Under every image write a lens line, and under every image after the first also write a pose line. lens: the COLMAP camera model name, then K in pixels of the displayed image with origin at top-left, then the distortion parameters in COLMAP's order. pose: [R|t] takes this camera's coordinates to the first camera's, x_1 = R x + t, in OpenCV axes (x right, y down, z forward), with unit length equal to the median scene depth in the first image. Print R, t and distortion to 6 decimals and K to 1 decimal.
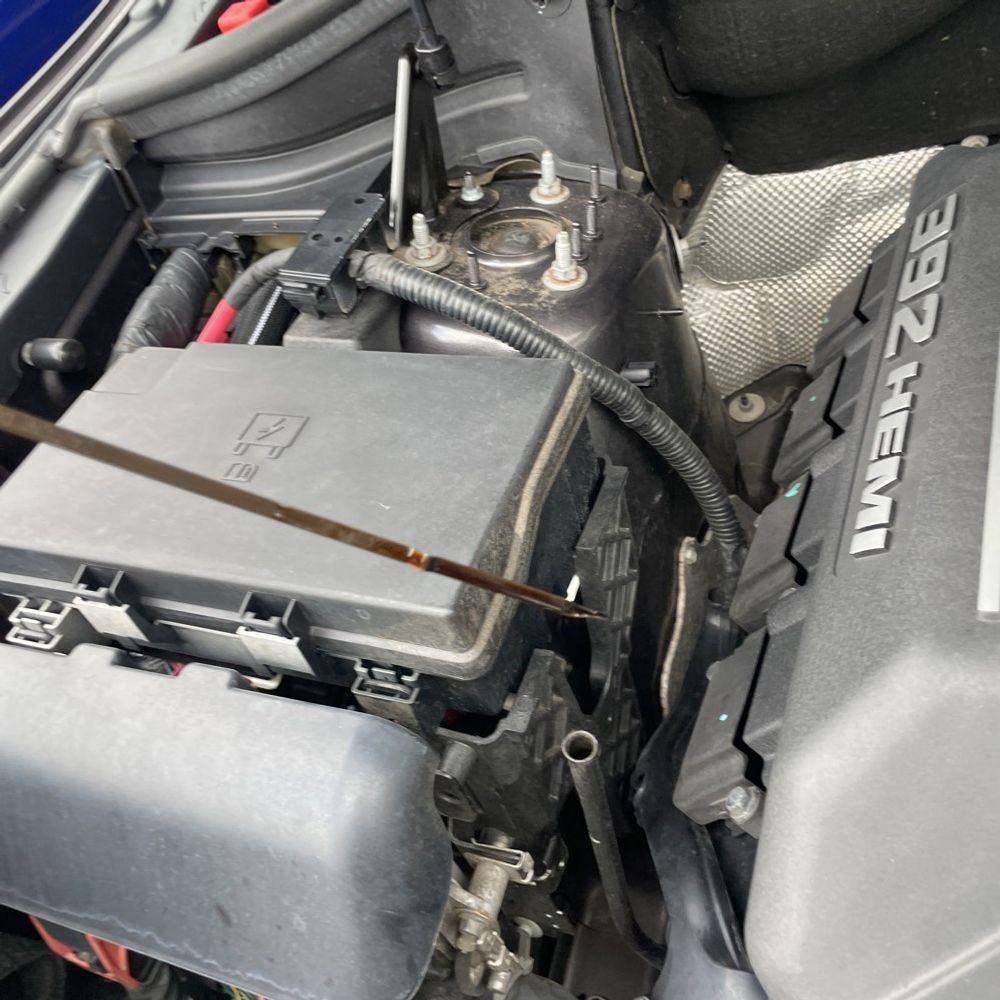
lens RADIAL K [[1023.4, 0, 520.6], [0, 1023.4, 498.2], [0, 0, 1]] dist [0.086161, -0.206819]
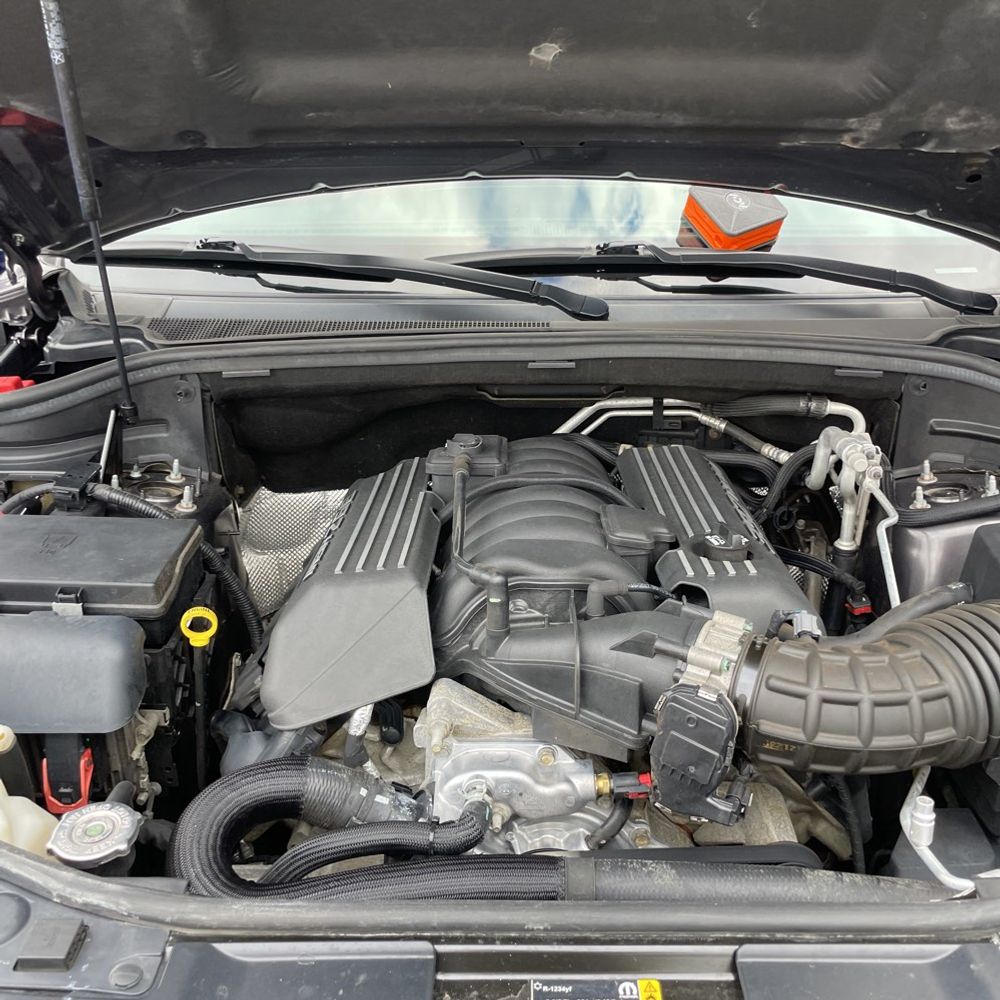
lens RADIAL K [[1023.4, 0, 520.6], [0, 1023.4, 498.2], [0, 0, 1]] dist [0.086161, -0.206819]
pose [[0.905575, 0.100319, 0.412153, -0.202850], [0.068046, 0.924694, -0.374580, 0.592634], [-0.418693, 0.367256, 0.830554, -1.051293]]
